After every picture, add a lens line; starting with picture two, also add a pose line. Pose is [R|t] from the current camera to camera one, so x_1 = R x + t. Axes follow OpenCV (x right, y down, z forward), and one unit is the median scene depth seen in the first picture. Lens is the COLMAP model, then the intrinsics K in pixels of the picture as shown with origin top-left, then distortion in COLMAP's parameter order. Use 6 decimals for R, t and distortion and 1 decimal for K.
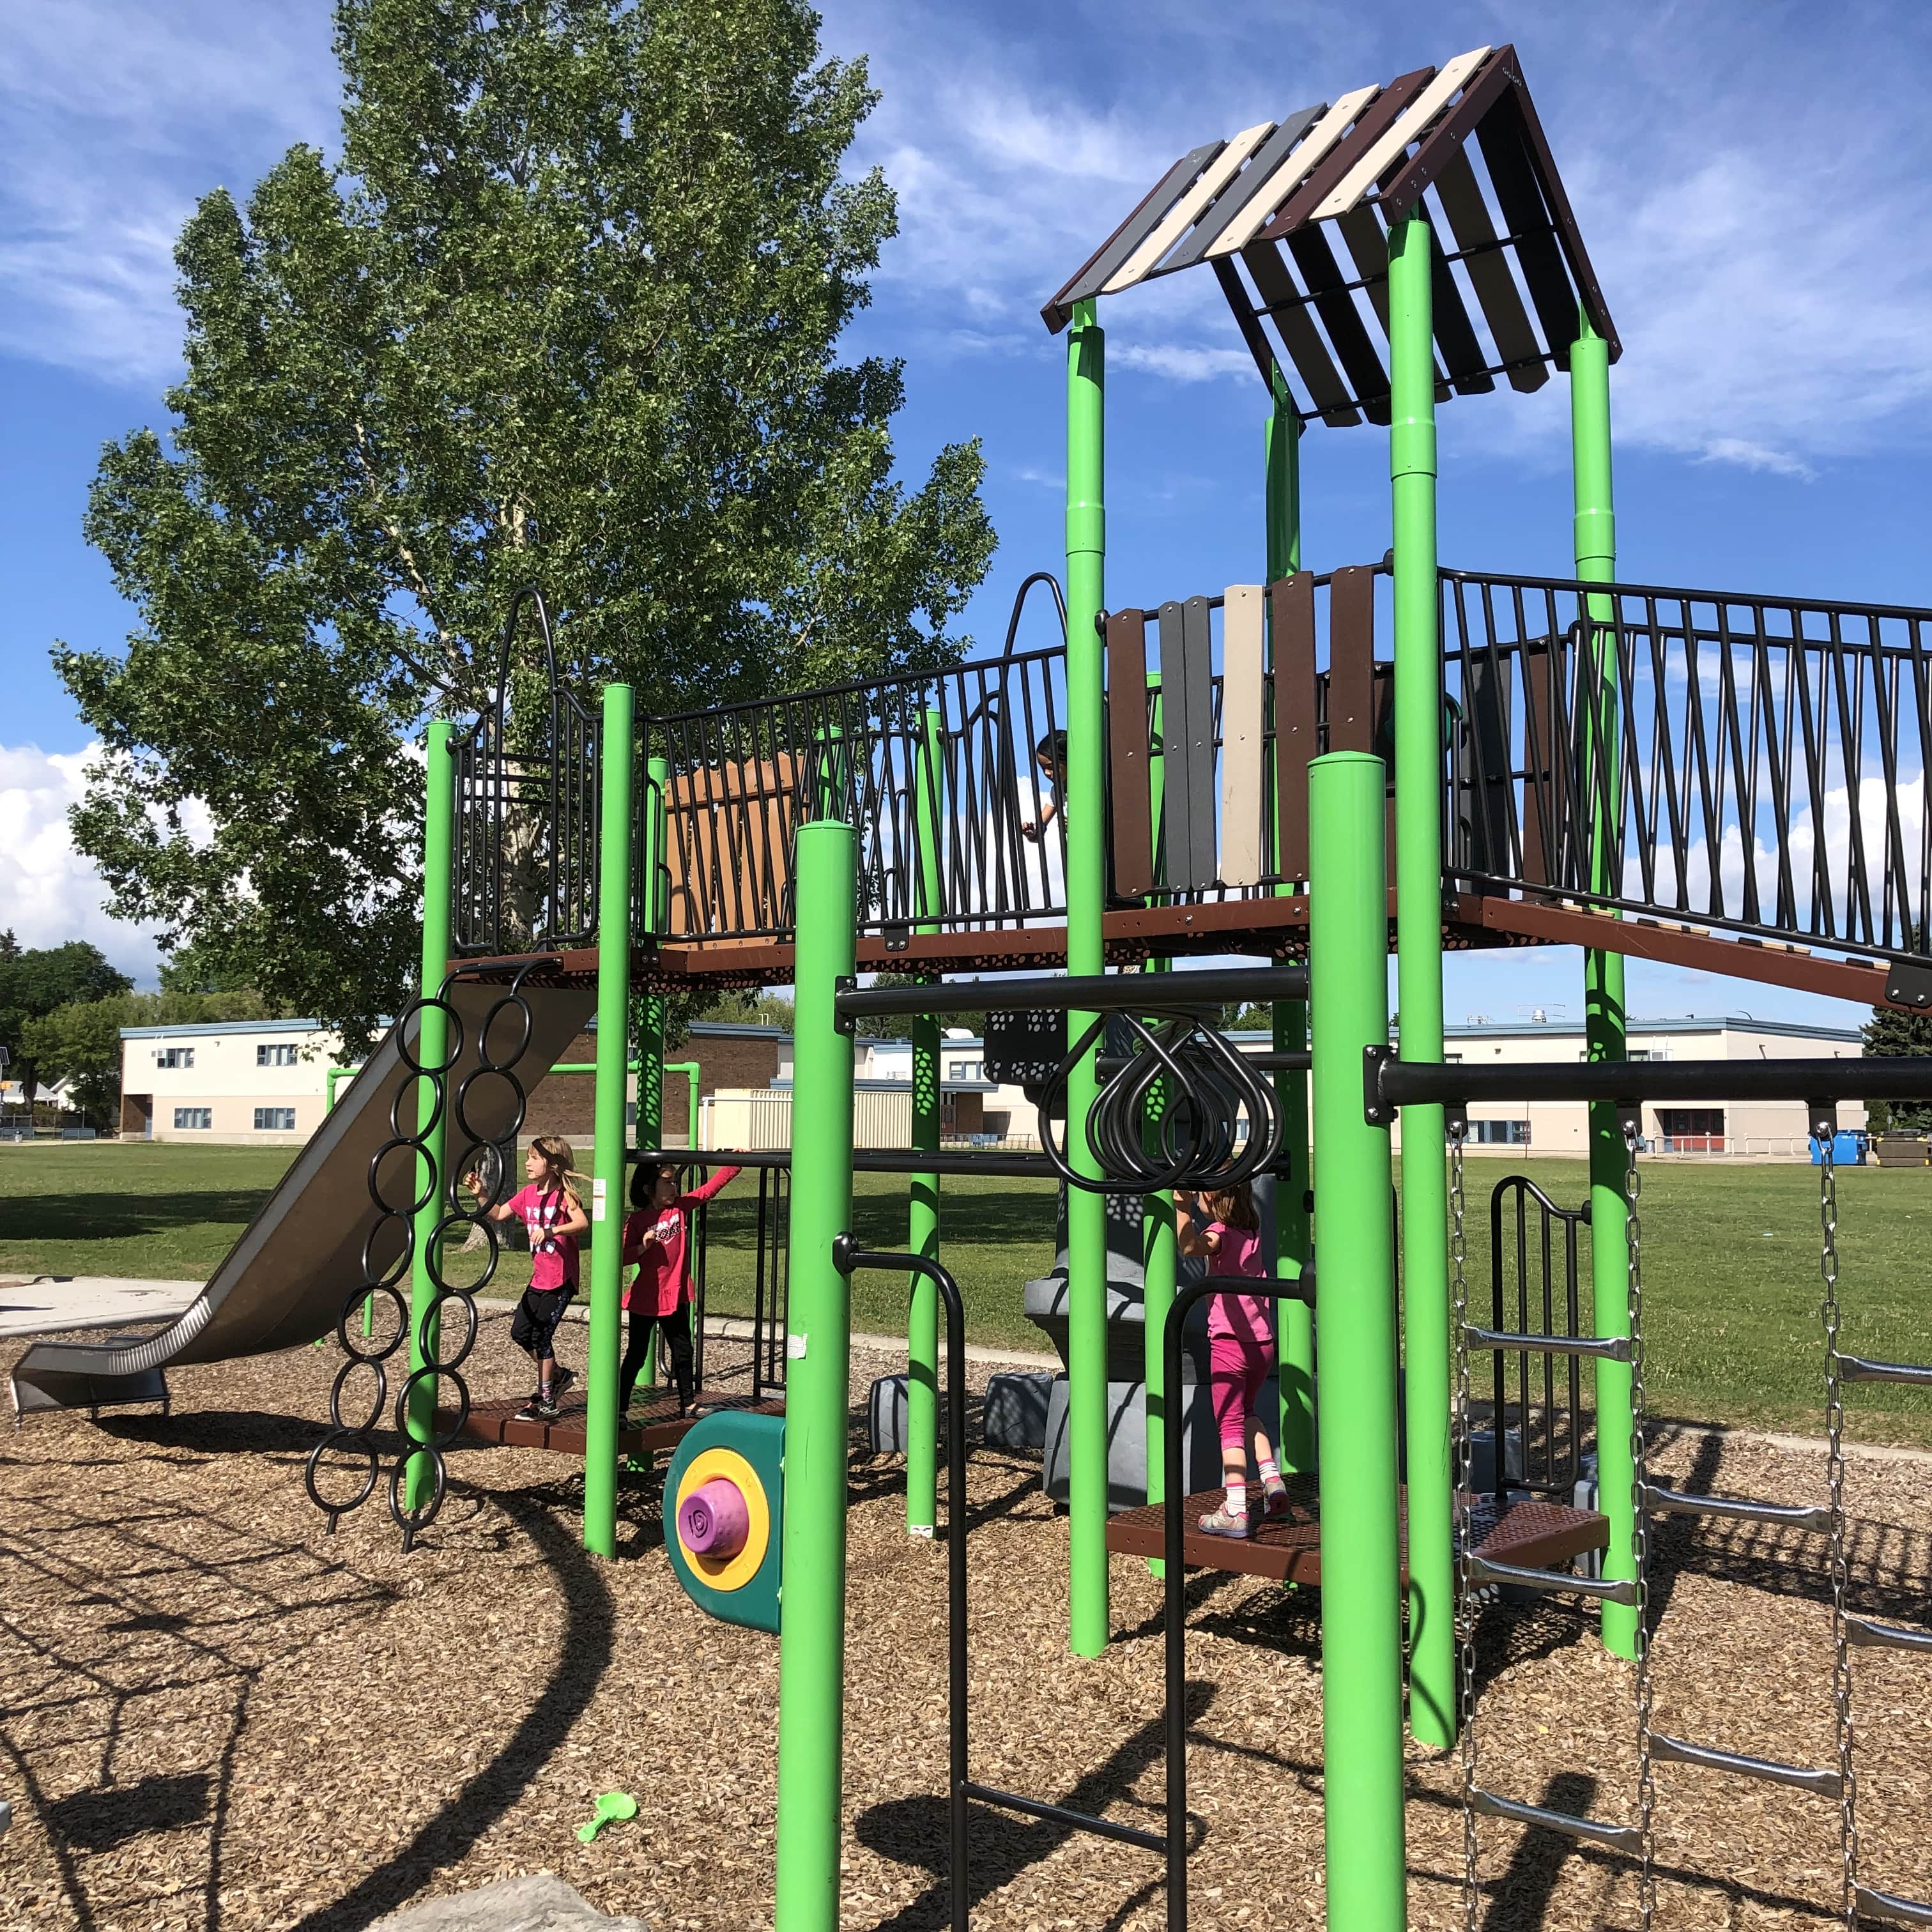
lens RADIAL K [[1969.9, 0, 976.4], [0, 1969.9, 969.3], [0, 0, 1]] dist [-0.025146, 0.000000]
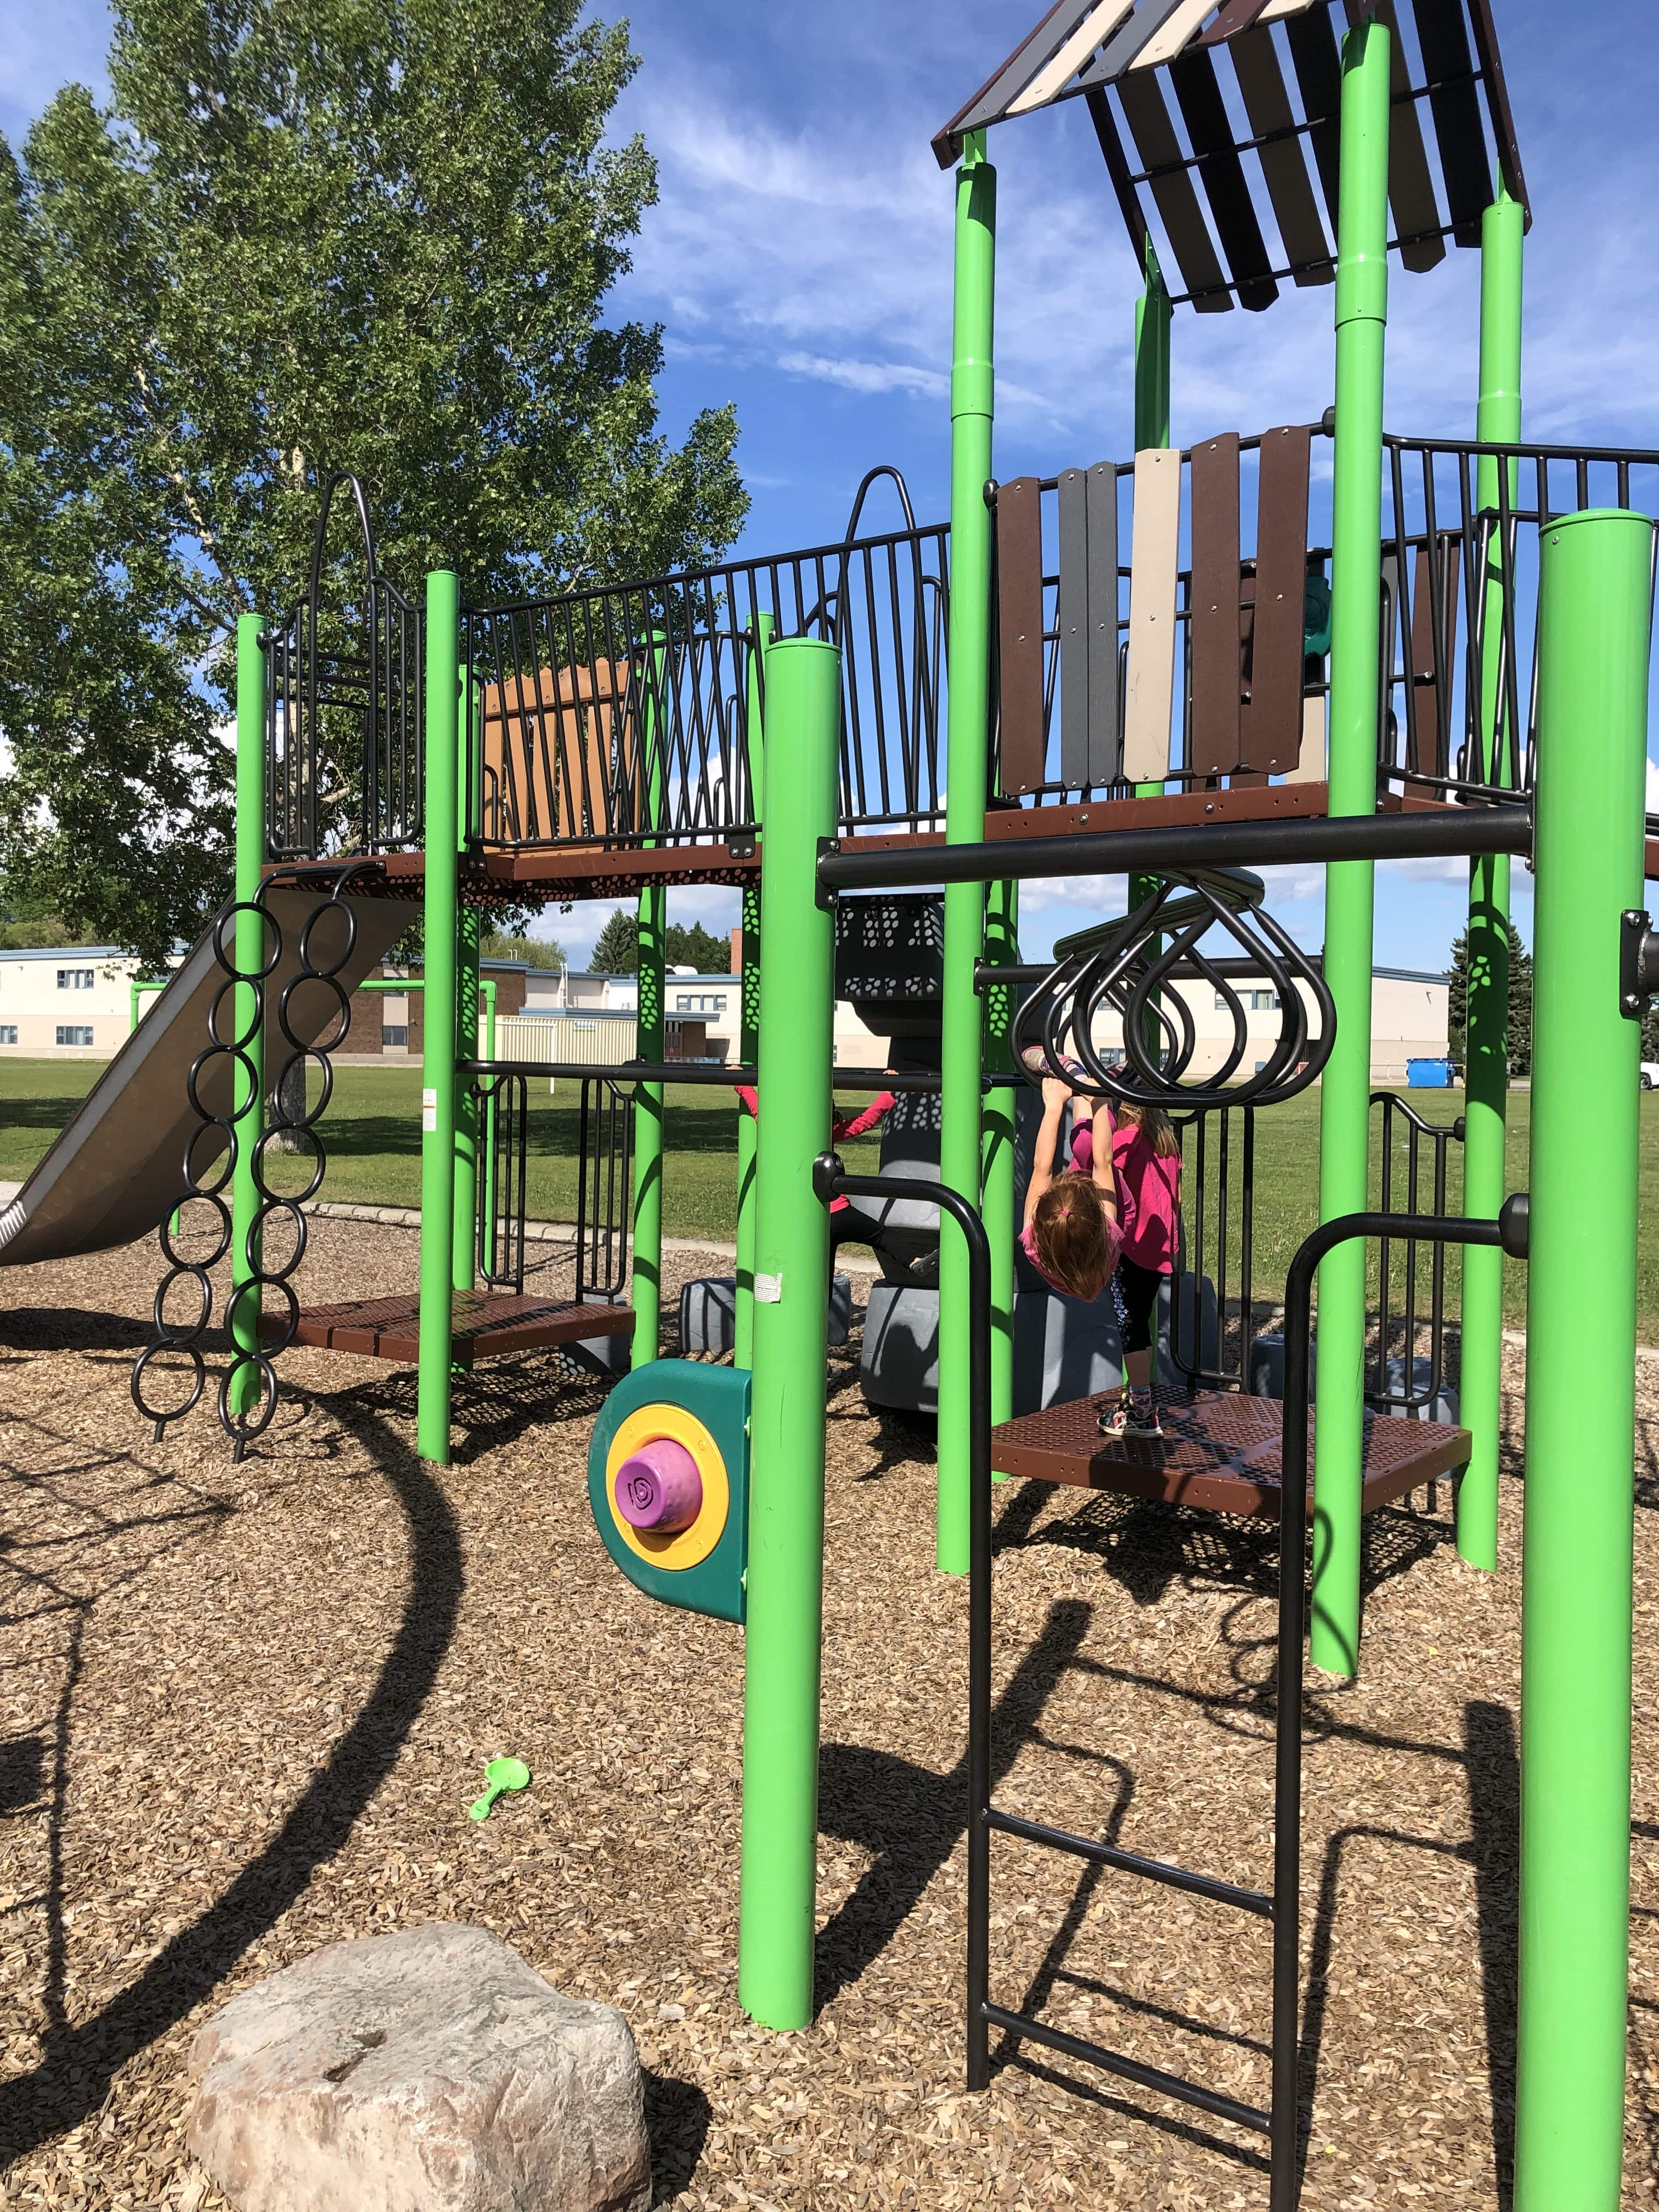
lens RADIAL K [[1698.6, 0, 808.5], [0, 1698.6, 1101.9], [0, 0, 1]] dist [-0.014982, 0.007642]
pose [[0.997767, 0.007145, 0.066410, -0.057527], [-0.014453, 0.993801, 0.110233, 0.016762], [-0.065211, -0.110947, 0.991685, 0.143201]]
